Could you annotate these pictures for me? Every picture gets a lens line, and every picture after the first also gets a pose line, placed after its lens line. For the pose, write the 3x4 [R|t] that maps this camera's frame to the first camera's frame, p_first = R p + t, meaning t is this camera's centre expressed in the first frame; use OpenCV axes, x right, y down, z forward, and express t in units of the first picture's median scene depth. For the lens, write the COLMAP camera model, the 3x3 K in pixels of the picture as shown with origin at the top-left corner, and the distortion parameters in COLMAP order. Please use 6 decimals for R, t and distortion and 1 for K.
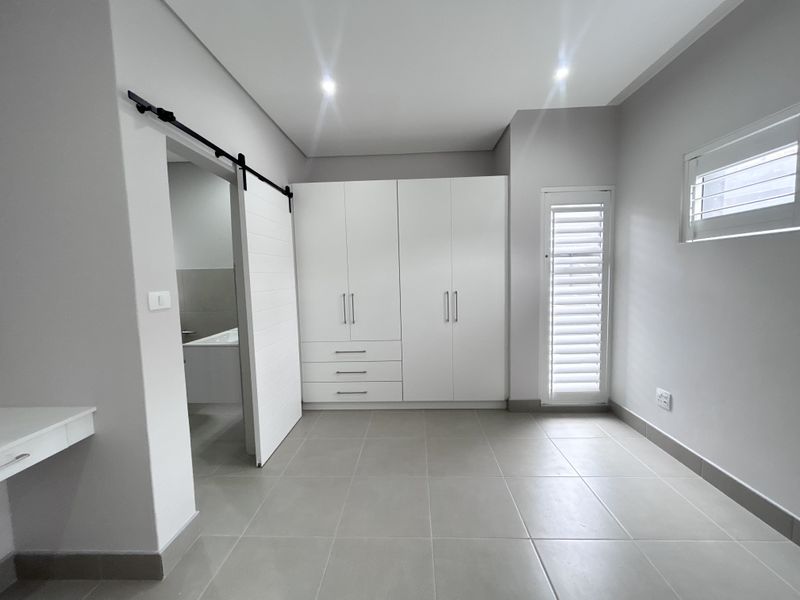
lens RADIAL K [[322.2, 0, 400.0], [0, 322.2, 300.0], [0, 0, 1]] dist [-0.000625, -0.000061]
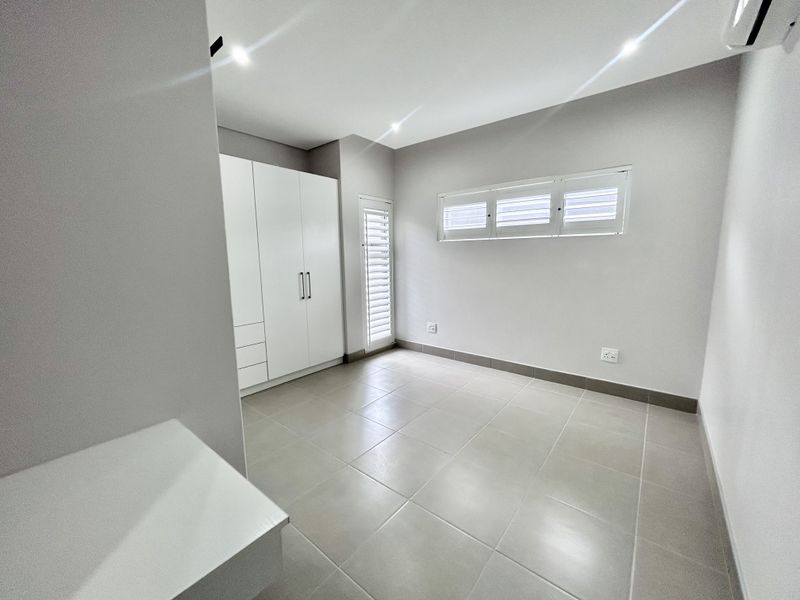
lens RADIAL K [[322.2, 0, 400.0], [0, 322.2, 300.0], [0, 0, 1]] dist [-0.000625, -0.000061]
pose [[0.593625, -0.090711, 0.799613, -0.724480], [0.060503, 0.995845, 0.068055, 0.017903], [-0.802464, 0.007980, 0.596647, 0.061442]]
